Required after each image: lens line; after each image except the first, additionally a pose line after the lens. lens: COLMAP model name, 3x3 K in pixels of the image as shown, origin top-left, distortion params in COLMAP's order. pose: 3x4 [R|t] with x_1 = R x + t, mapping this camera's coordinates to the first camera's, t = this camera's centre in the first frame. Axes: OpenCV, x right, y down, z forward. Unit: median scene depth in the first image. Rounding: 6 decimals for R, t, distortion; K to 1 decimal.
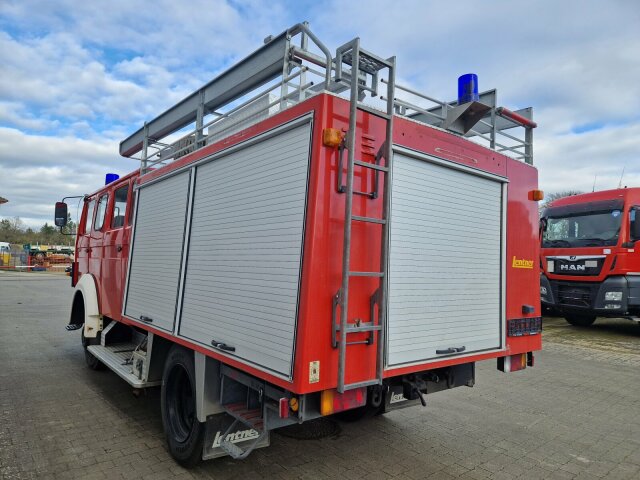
lens RADIAL K [[422.5, 0, 315.6], [0, 422.5, 250.5], [0, 0, 1]] dist [0.056993, -0.000262]
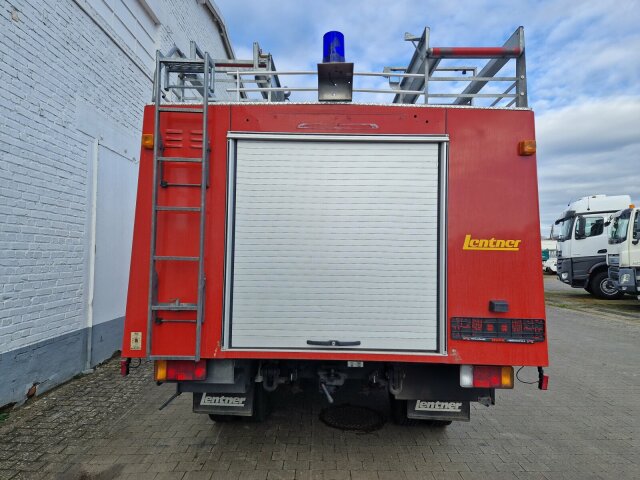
lens RADIAL K [[427.0, 0, 320.0], [0, 427.0, 240.0], [0, 0, 1]] dist [0.095378, -0.089385]
pose [[0.775895, -0.042635, -0.629420, 0.727005], [0.037127, 0.999070, -0.021906, 0.028683], [0.629769, -0.006372, 0.776757, 0.229269]]
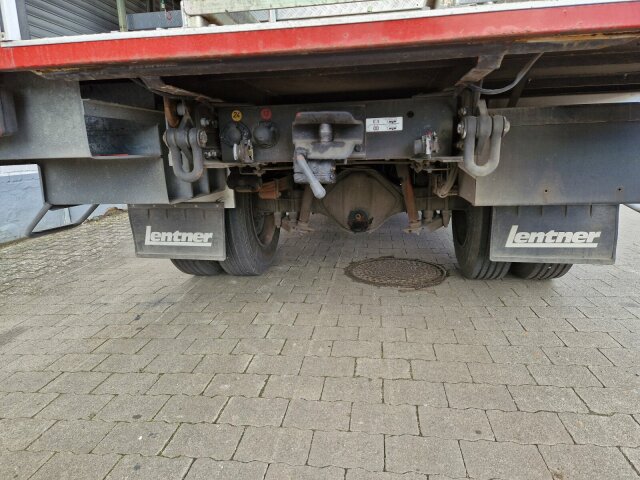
lens RADIAL K [[427.0, 0, 320.0], [0, 427.0, 240.0], [0, 0, 1]] dist [0.095378, -0.089385]
pose [[0.684059, 0.103842, -0.721997, 0.468334], [0.083660, 0.972114, 0.219079, 0.274561], [0.724613, -0.210265, 0.656296, 0.639566]]
